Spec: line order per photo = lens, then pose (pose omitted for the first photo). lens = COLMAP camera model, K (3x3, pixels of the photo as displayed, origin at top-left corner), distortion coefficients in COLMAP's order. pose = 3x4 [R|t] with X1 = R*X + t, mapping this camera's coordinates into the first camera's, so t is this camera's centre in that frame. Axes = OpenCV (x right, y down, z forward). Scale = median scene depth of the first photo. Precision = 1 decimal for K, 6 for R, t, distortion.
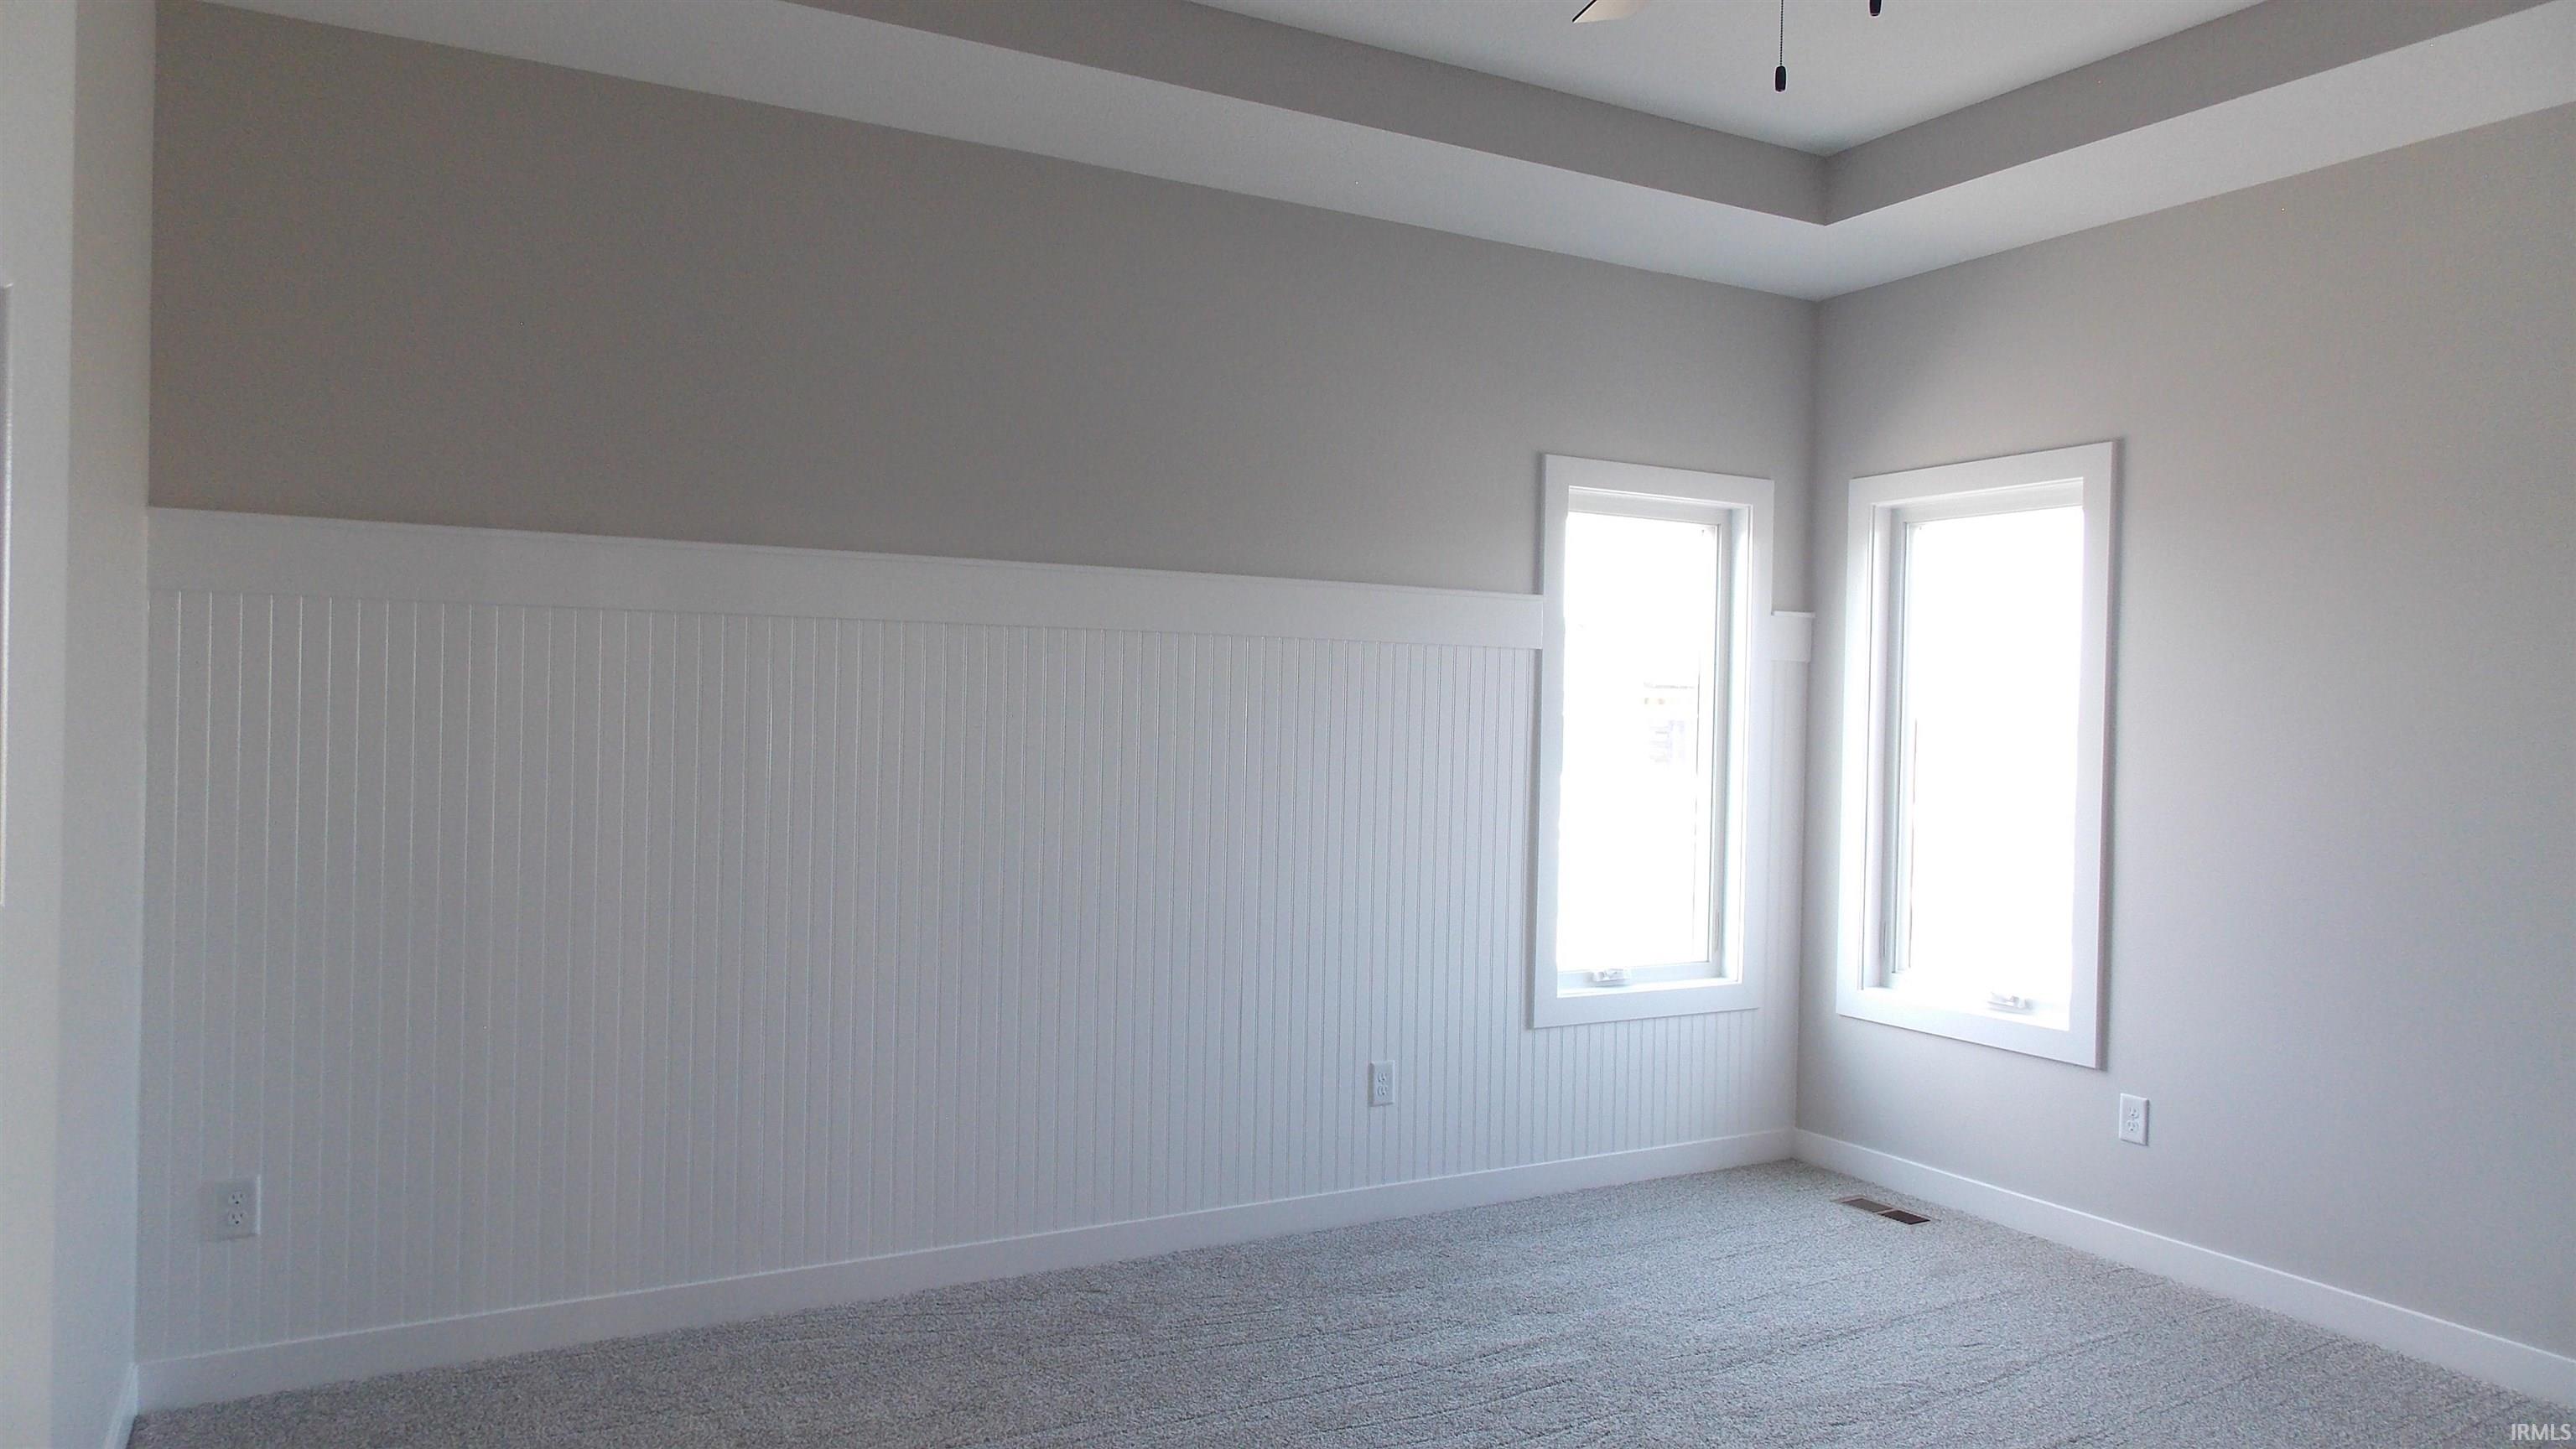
lens RADIAL K [[1699.4, 0, 1300.9], [0, 1699.4, 731.9], [0, 0, 1]] dist [0.012097, -0.008884]
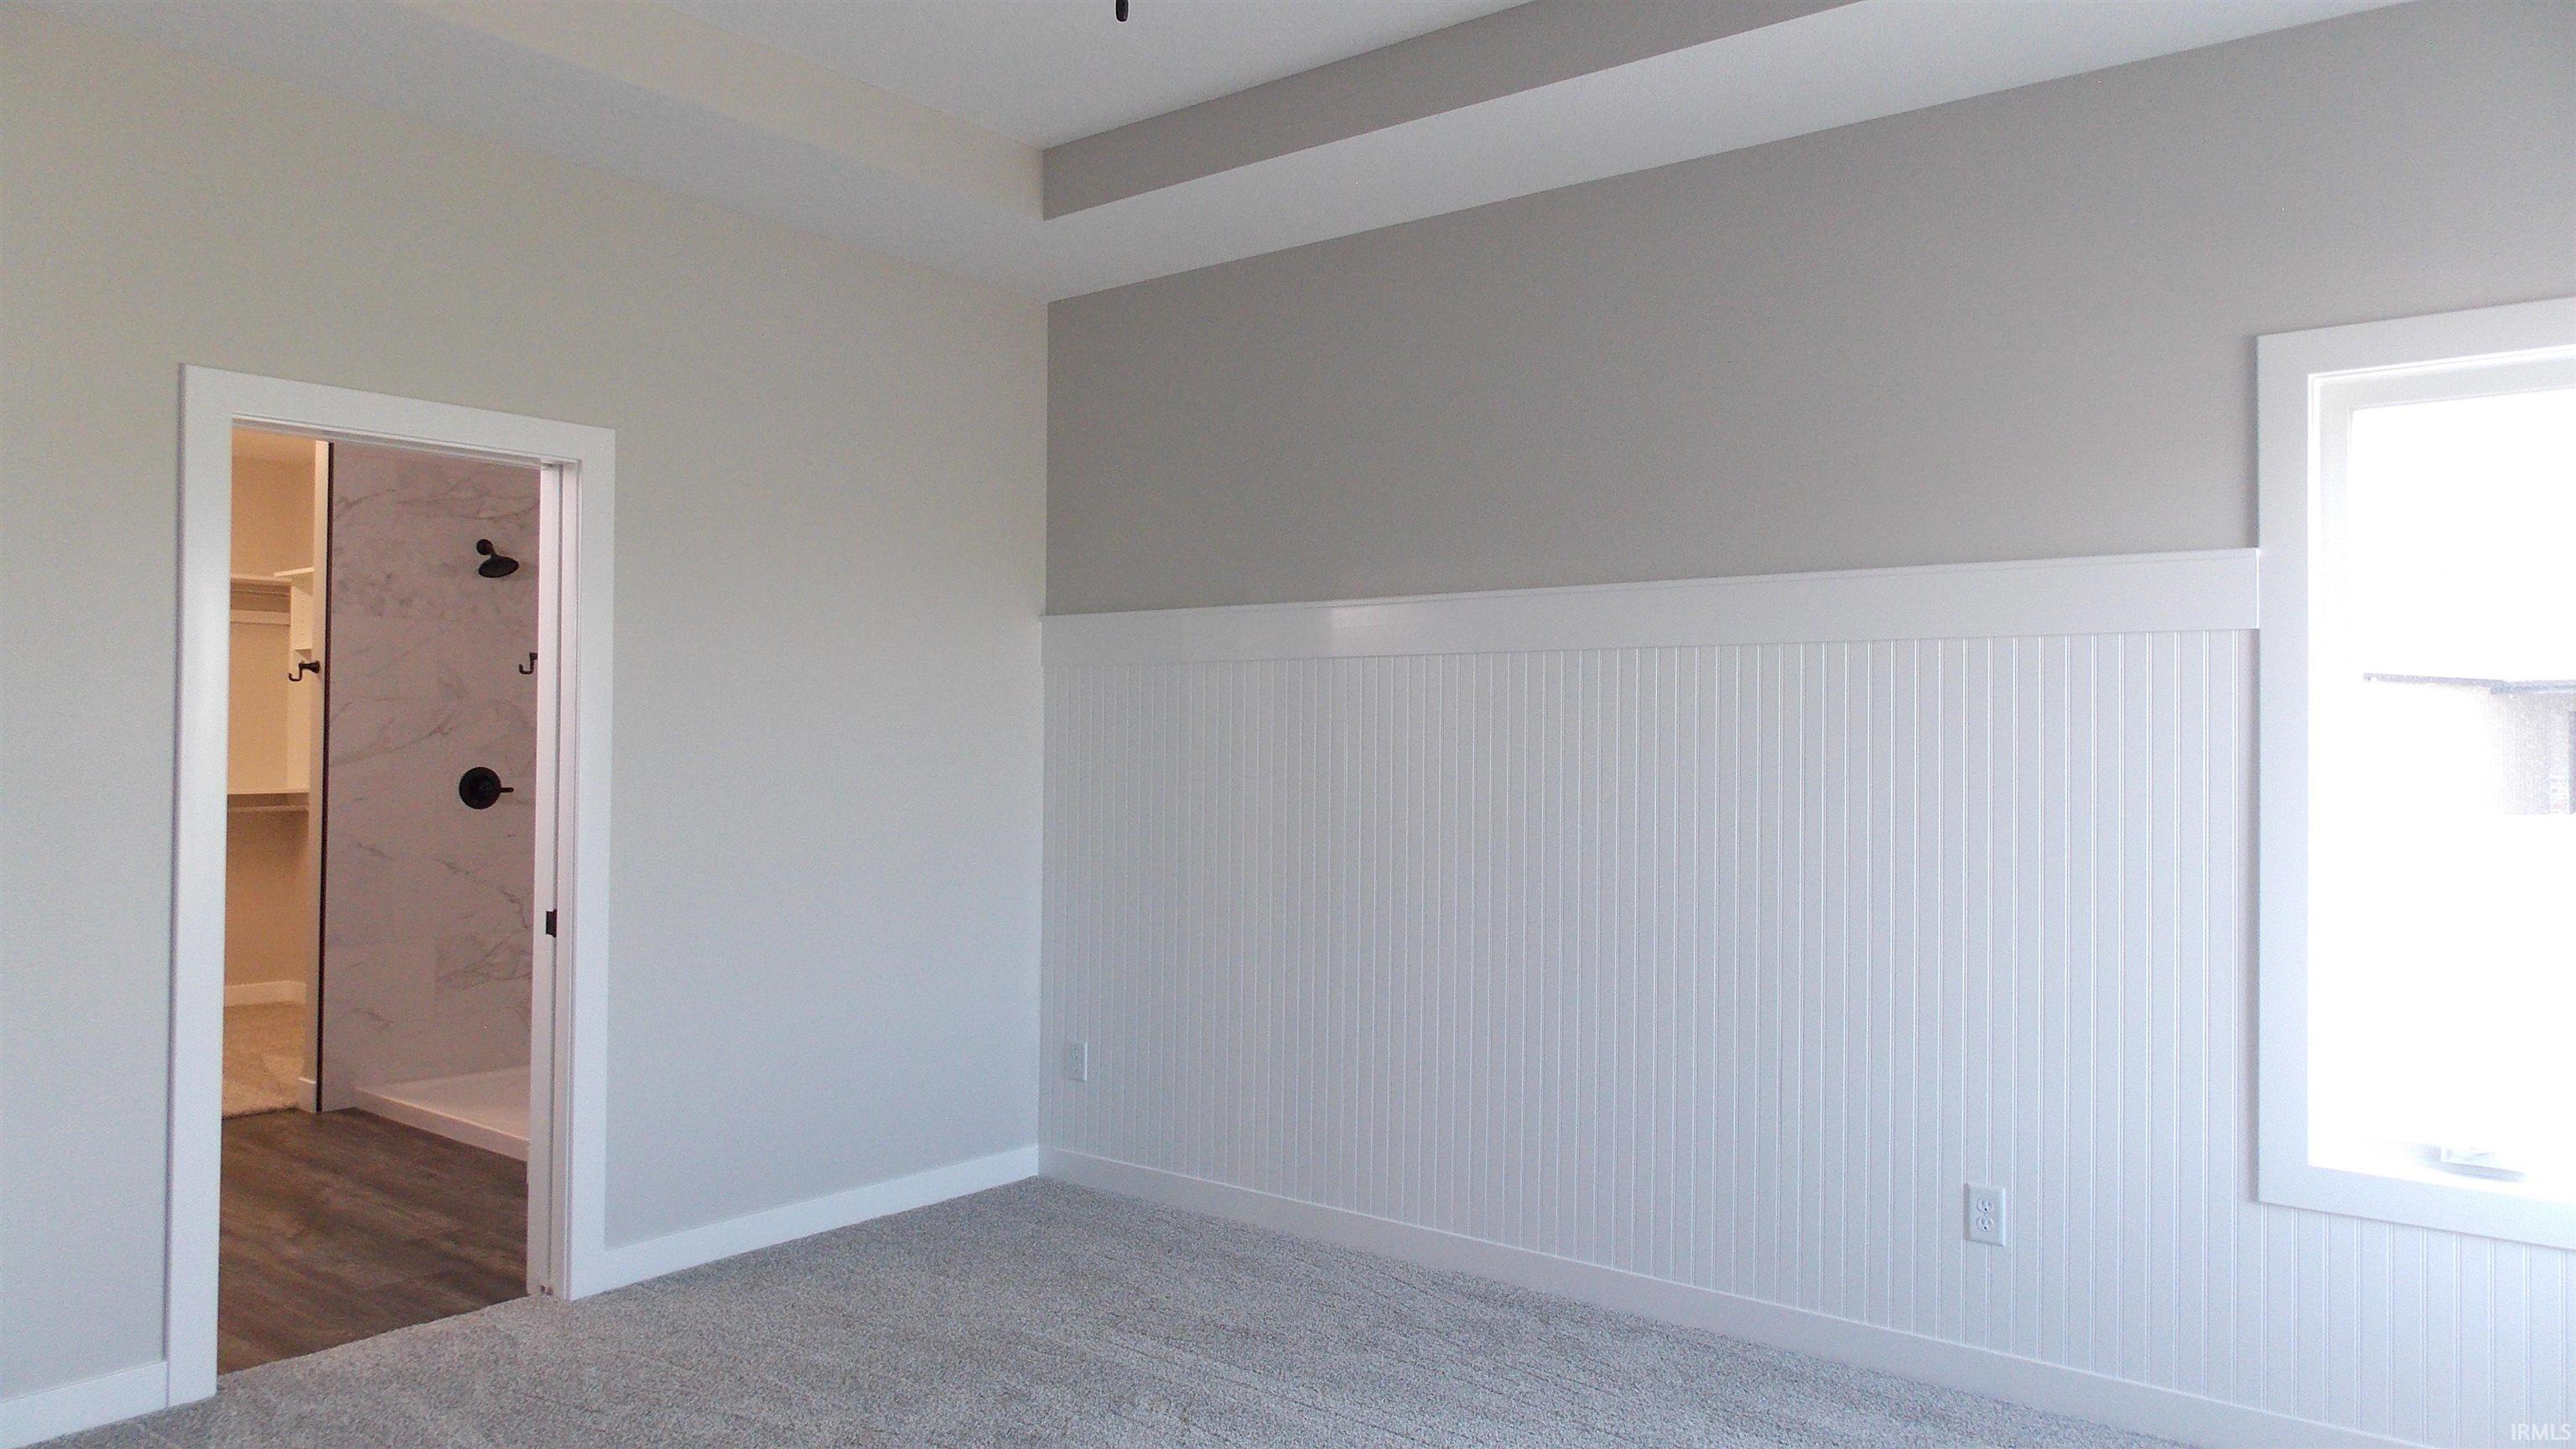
lens RADIAL K [[1699.4, 0, 1279.1], [0, 1699.4, 719.3], [0, 0, 1]] dist [0.012097, -0.008884]
pose [[0.380990, -0.030594, -0.924073, 0.641518], [-0.011618, 0.999215, -0.037872, 0.017556], [0.924506, 0.025165, 0.380336, 0.412063]]
